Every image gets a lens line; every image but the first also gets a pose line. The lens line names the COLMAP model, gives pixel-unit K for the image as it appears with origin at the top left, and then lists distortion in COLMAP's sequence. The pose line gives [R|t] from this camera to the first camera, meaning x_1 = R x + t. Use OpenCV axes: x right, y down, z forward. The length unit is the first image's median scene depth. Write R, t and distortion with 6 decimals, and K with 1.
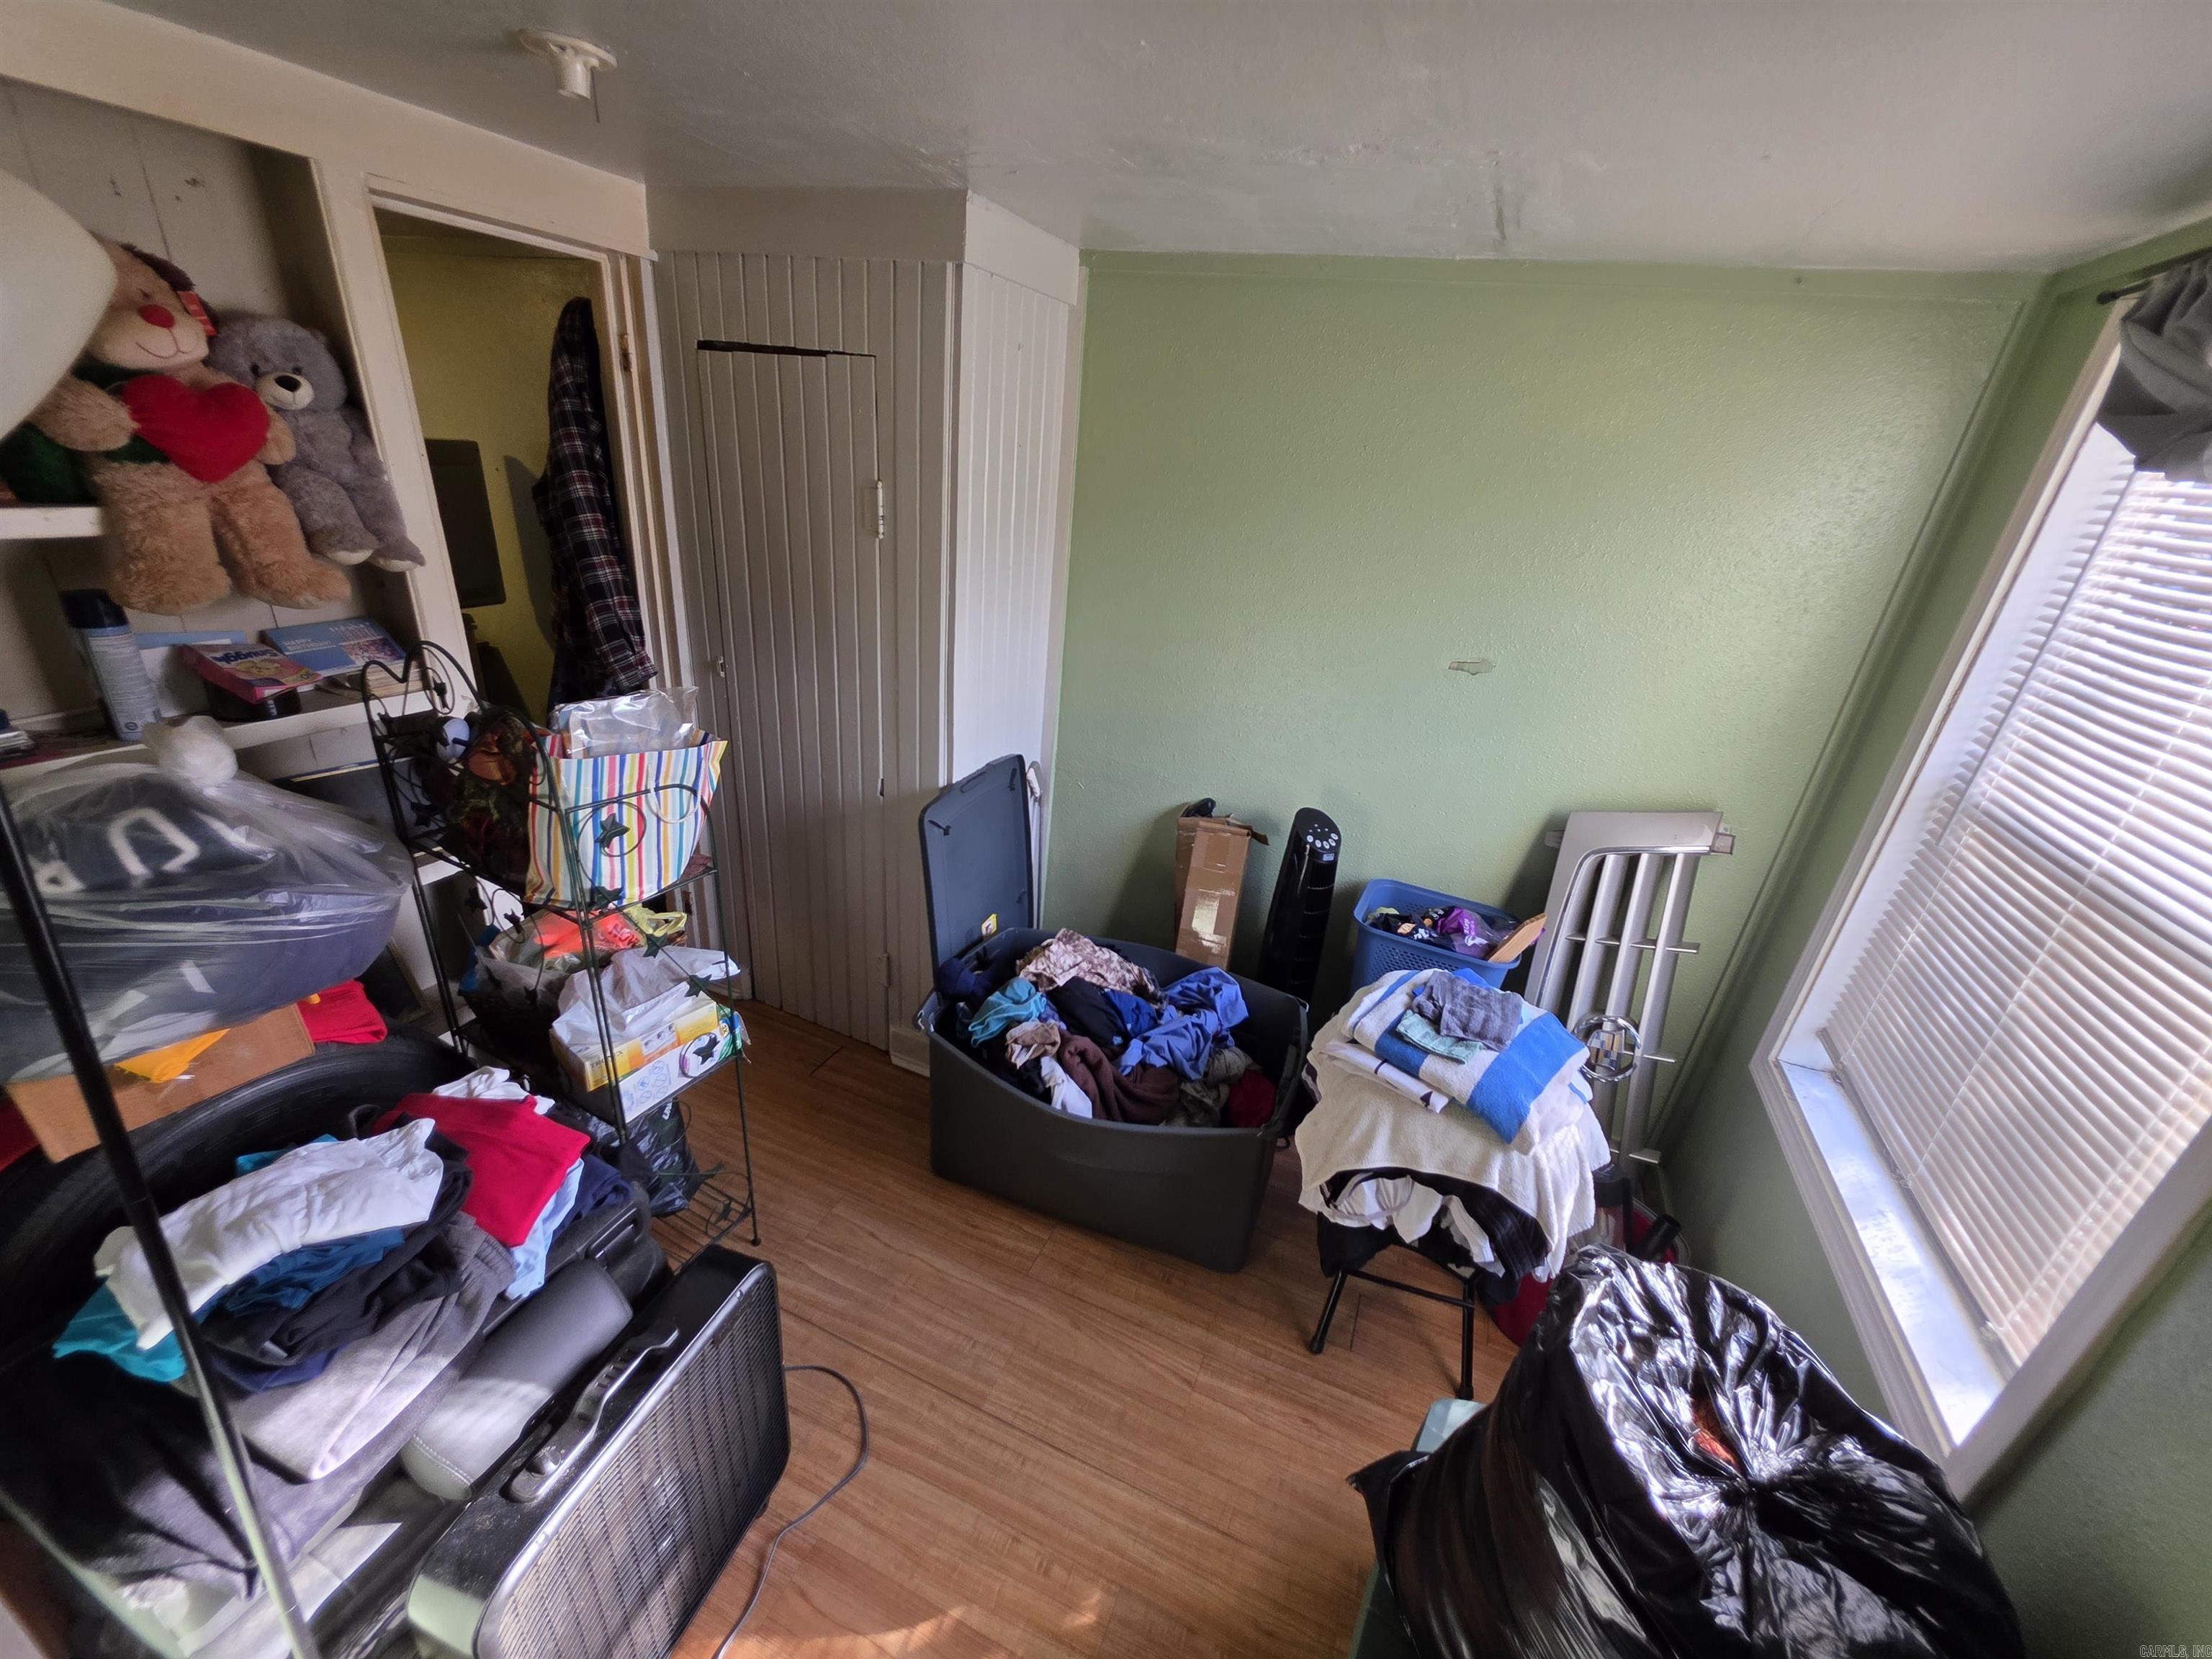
lens RADIAL K [[887.4, 0, 1104.9], [0, 887.4, 839.6], [0, 0, 1]] dist [-0.001485, -0.000353]
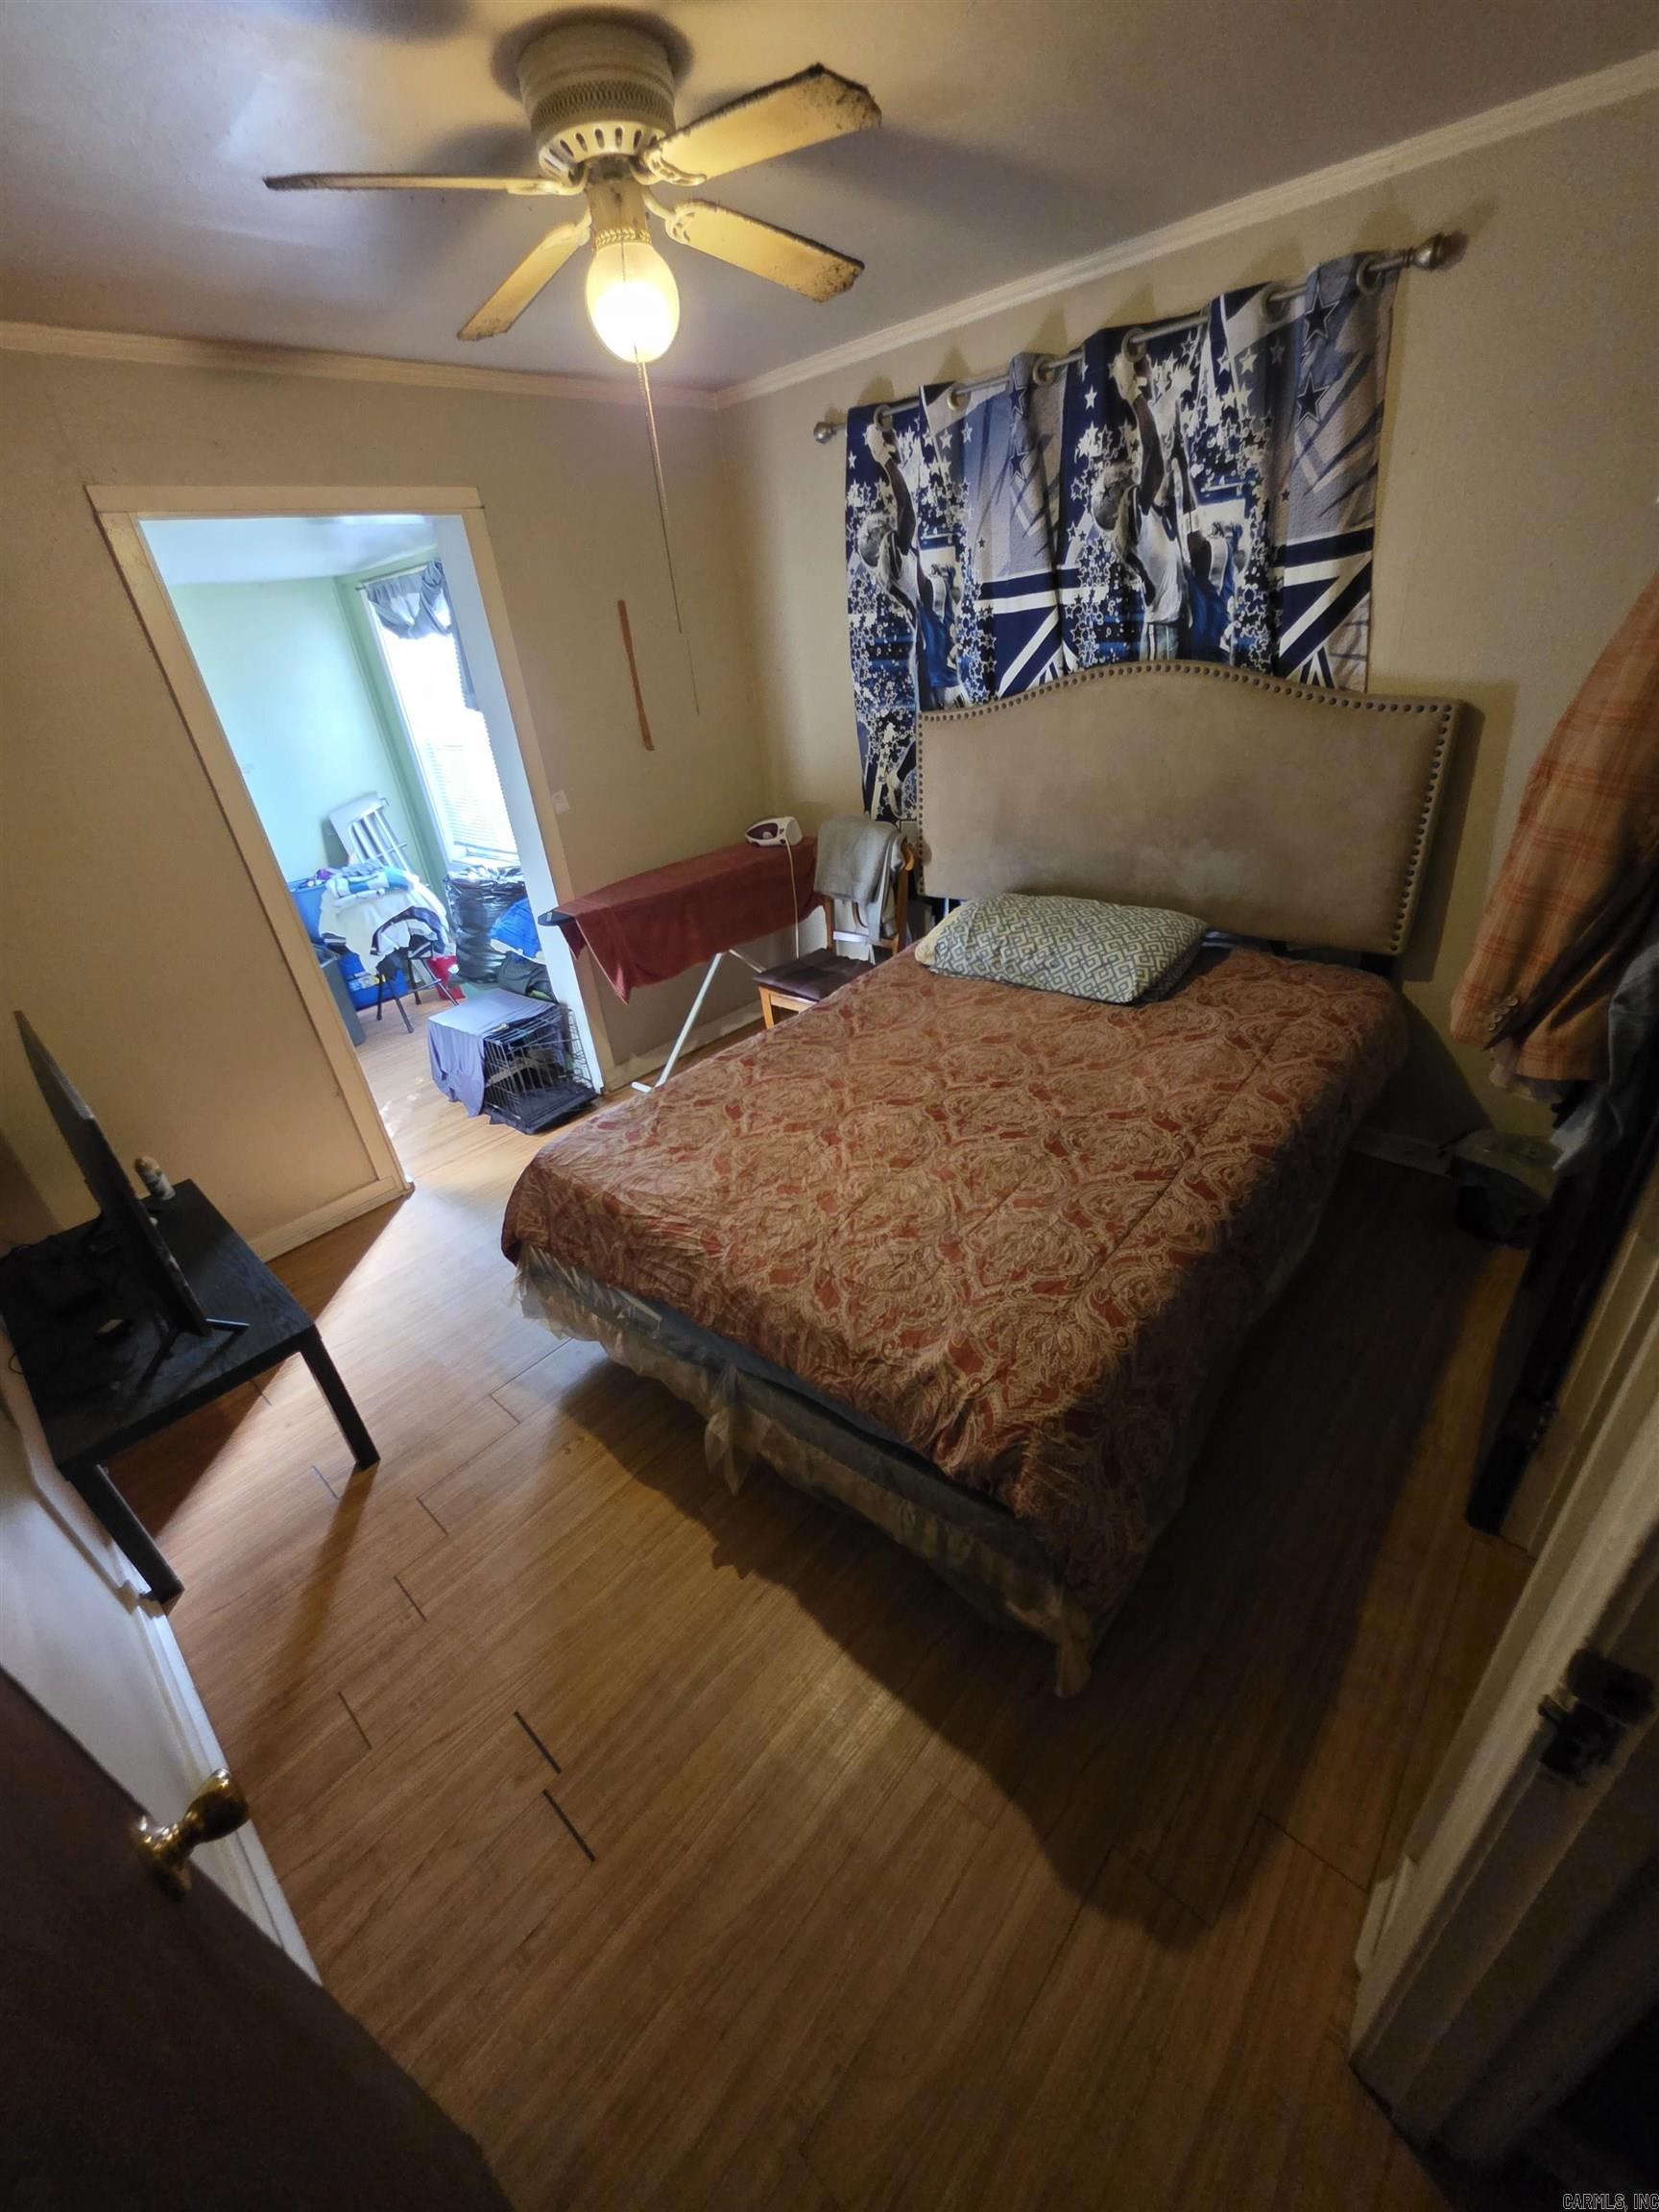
lens RADIAL K [[887.4, 0, 832.2], [0, 887.4, 1104.6], [0, 0, 1]] dist [-0.001485, -0.000353]
pose [[0.305723, -0.564381, 0.766817, -1.727356], [0.504190, 0.779152, 0.372444, 0.489556], [-0.807667, 0.272757, 0.522760, -1.453084]]
